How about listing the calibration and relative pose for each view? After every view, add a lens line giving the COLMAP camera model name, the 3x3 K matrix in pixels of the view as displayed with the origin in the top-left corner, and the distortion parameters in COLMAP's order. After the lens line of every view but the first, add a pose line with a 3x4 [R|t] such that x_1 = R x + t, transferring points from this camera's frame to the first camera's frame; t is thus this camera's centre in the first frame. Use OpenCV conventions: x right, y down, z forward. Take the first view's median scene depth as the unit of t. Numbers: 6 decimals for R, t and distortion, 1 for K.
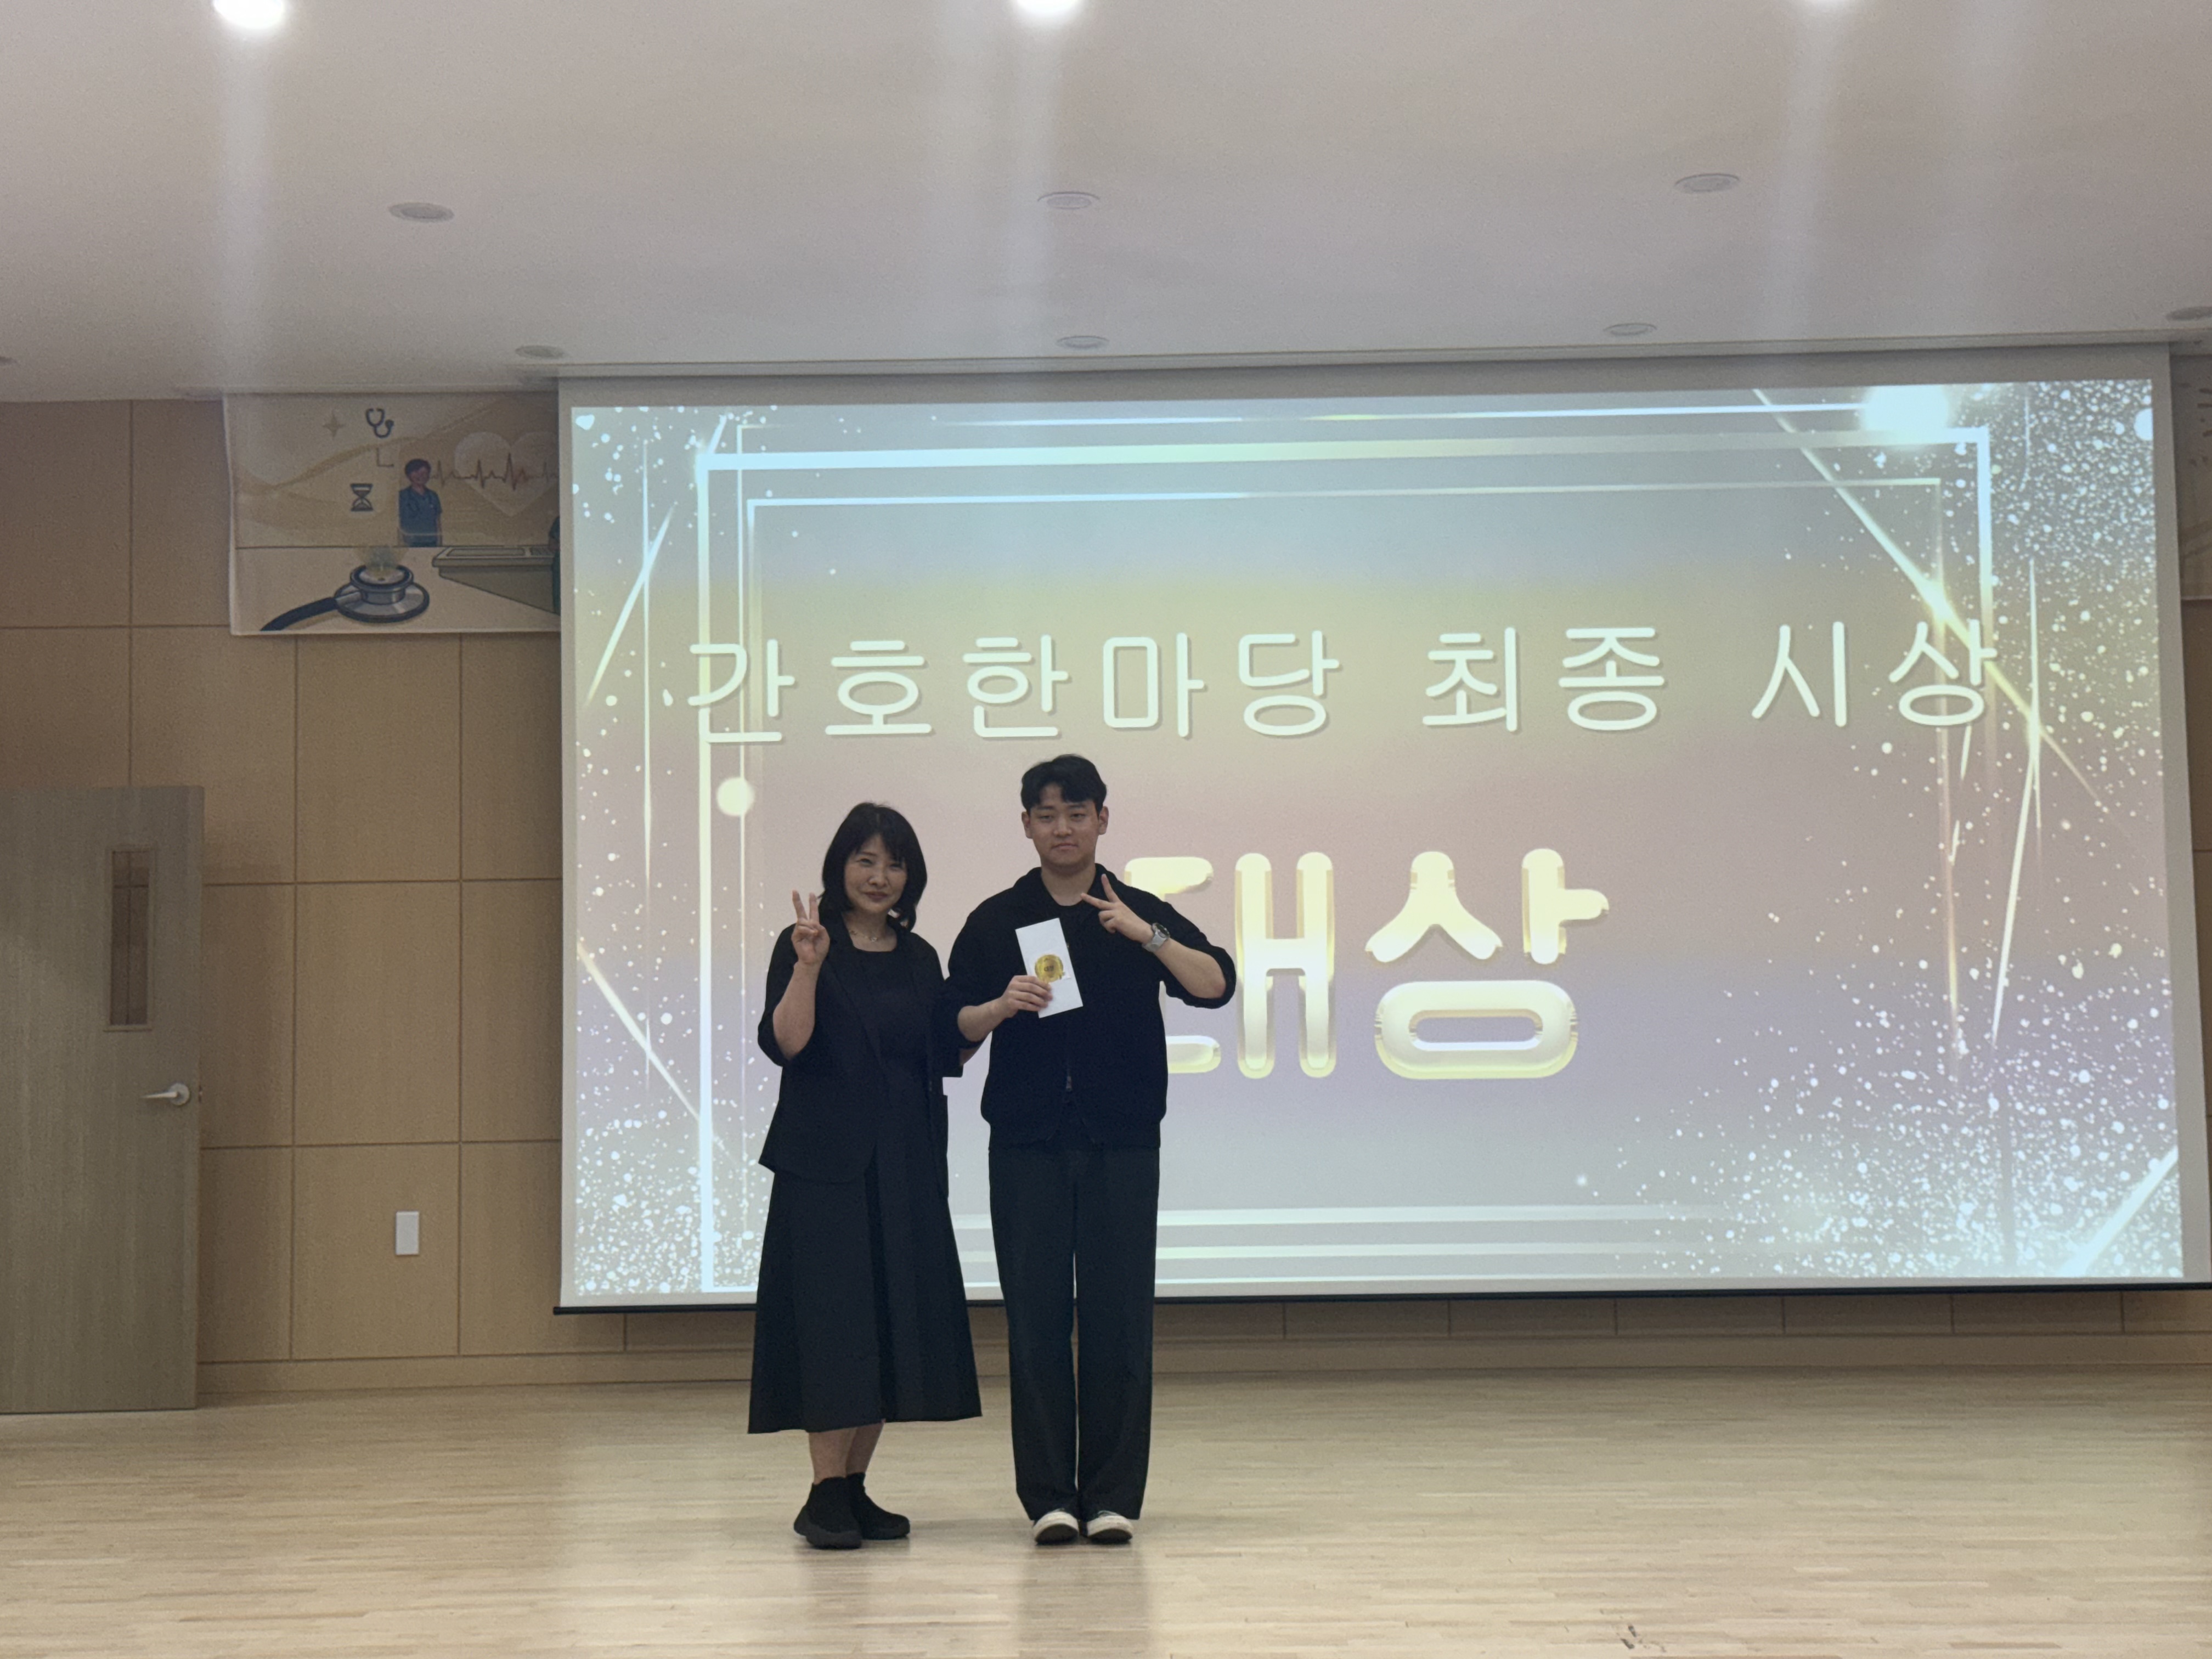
lens RADIAL K [[3109.5, 0, 1116.6], [0, 3109.5, 816.9], [0, 0, 1]] dist [0.064255, 0.000000]
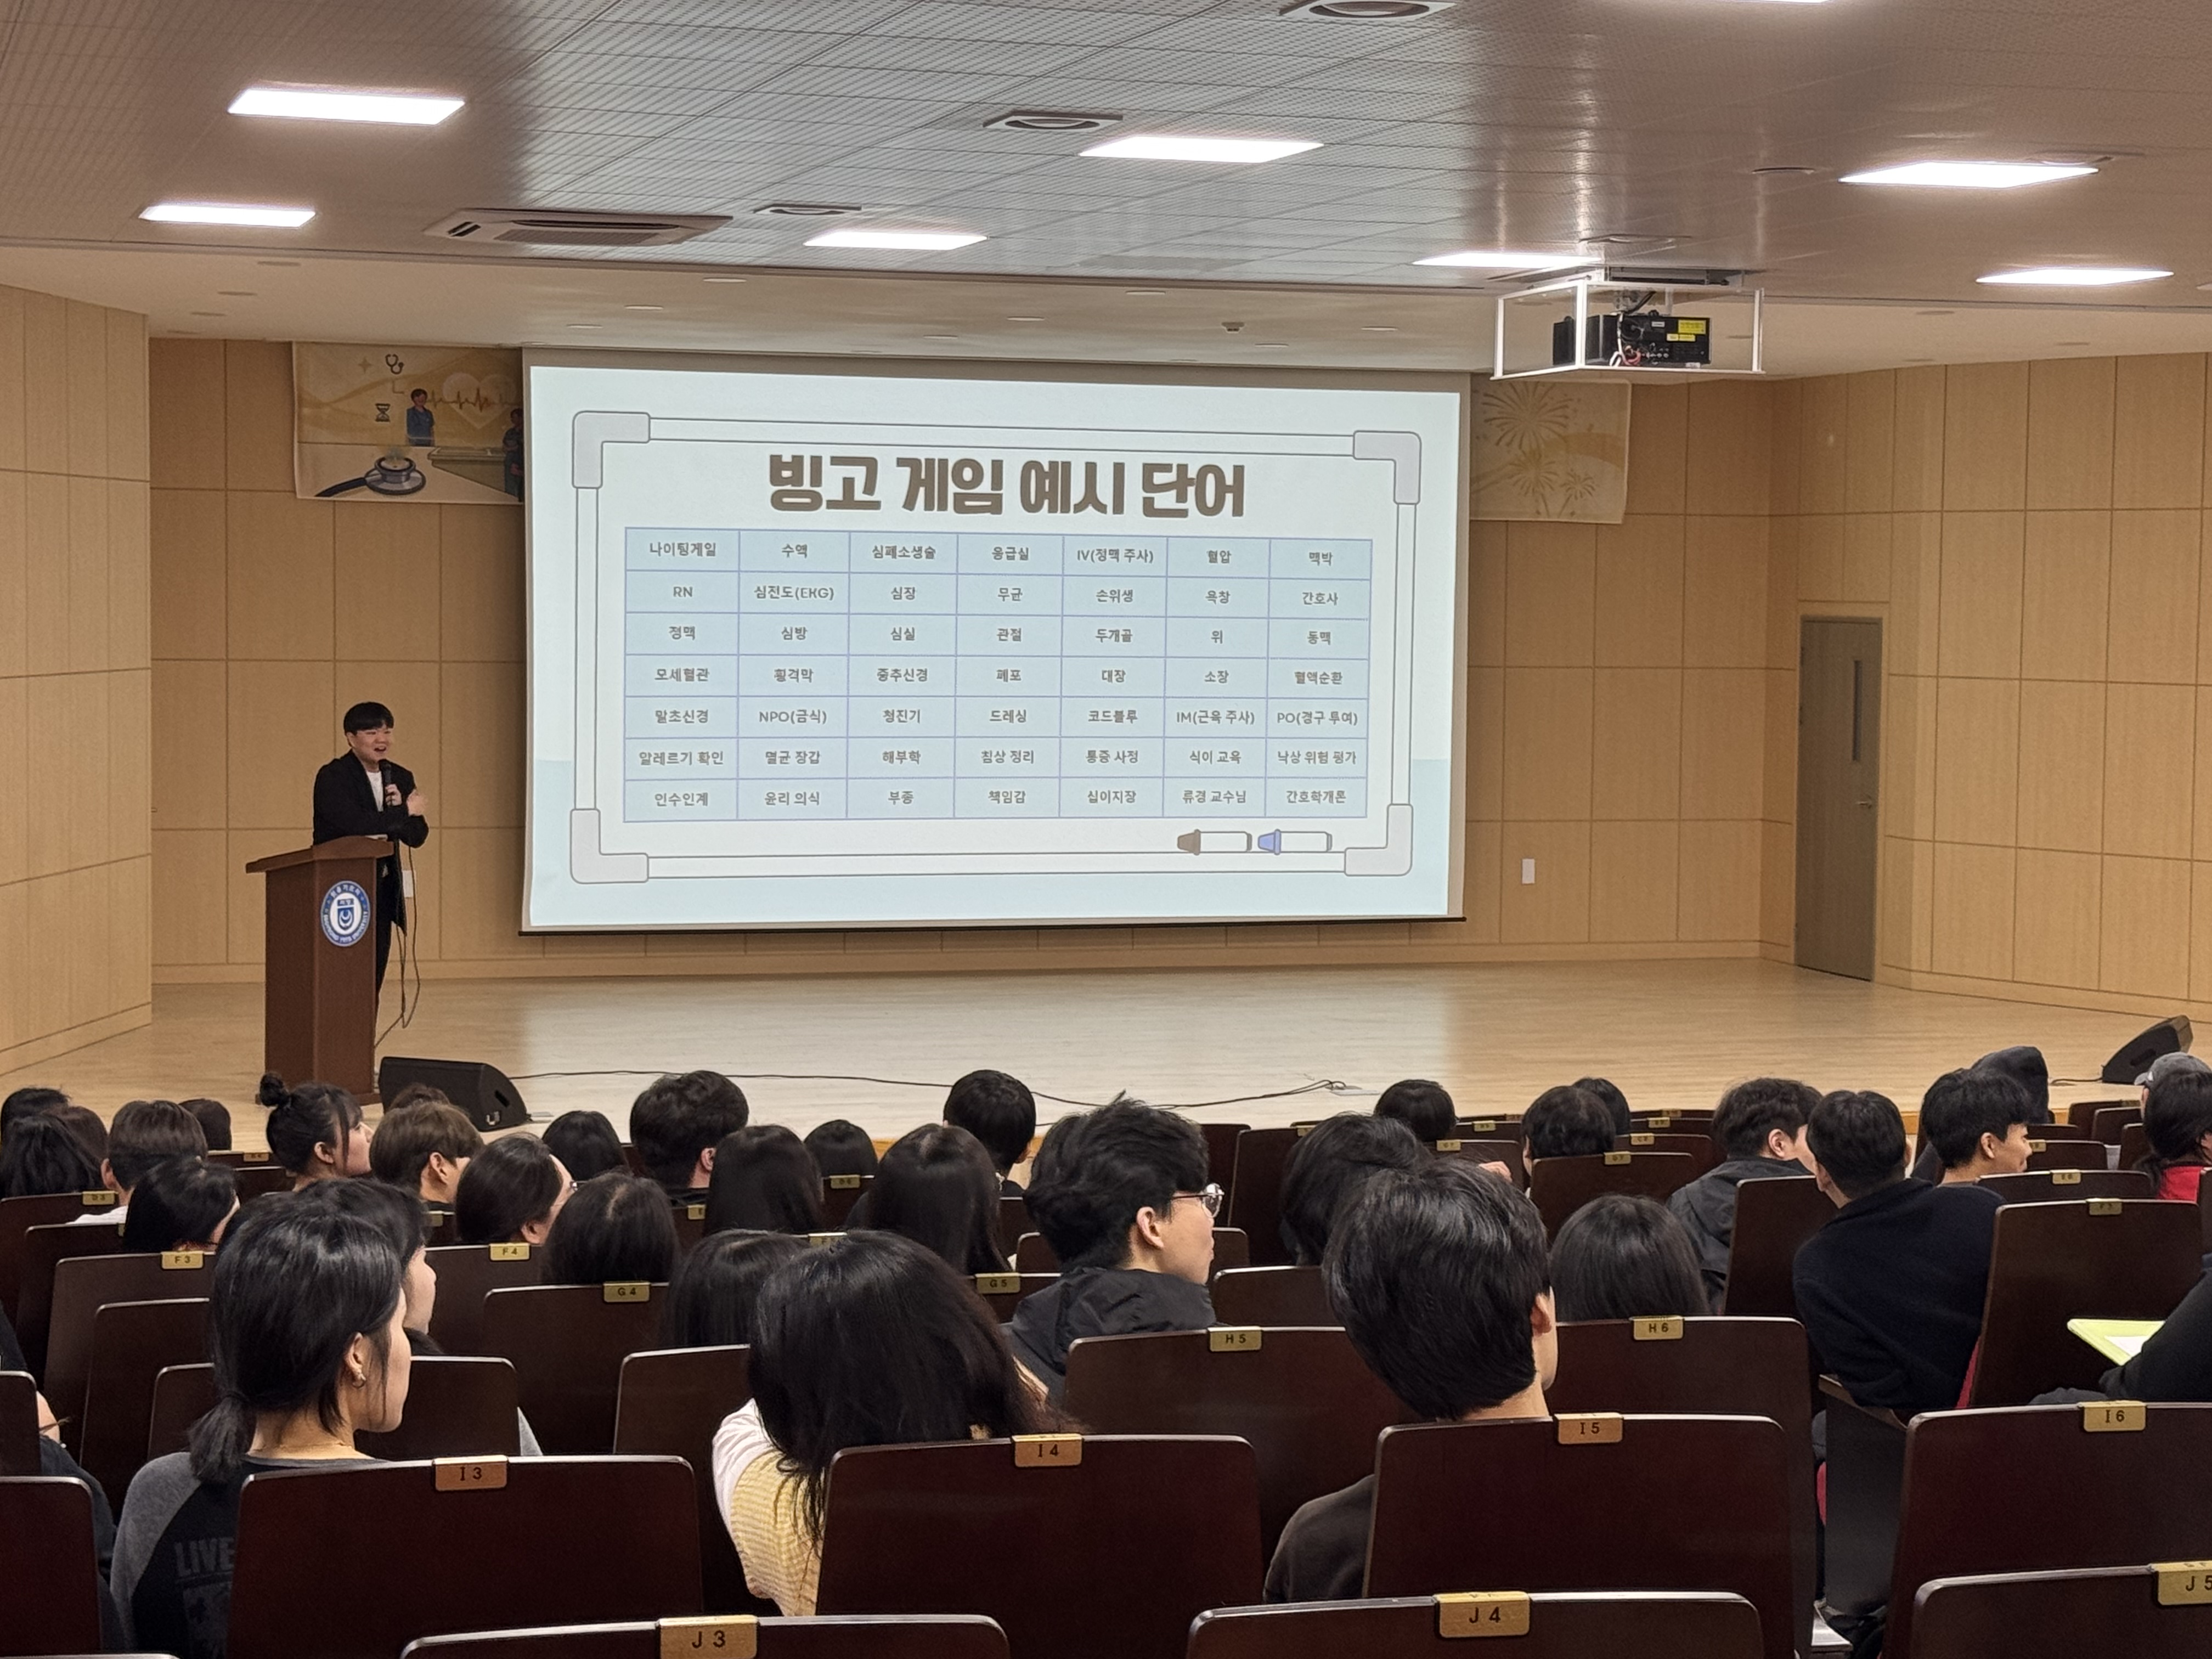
lens RADIAL K [[4264.1, 0, 1102.4], [0, 4264.1, 833.7], [0, 0, 1]] dist [-0.026626, 0.000000]
pose [[0.950786, 0.007939, 0.309745, -0.554781], [-0.049523, 0.990714, 0.126624, -0.180583], [-0.305864, -0.135732, 0.942350, -1.122206]]
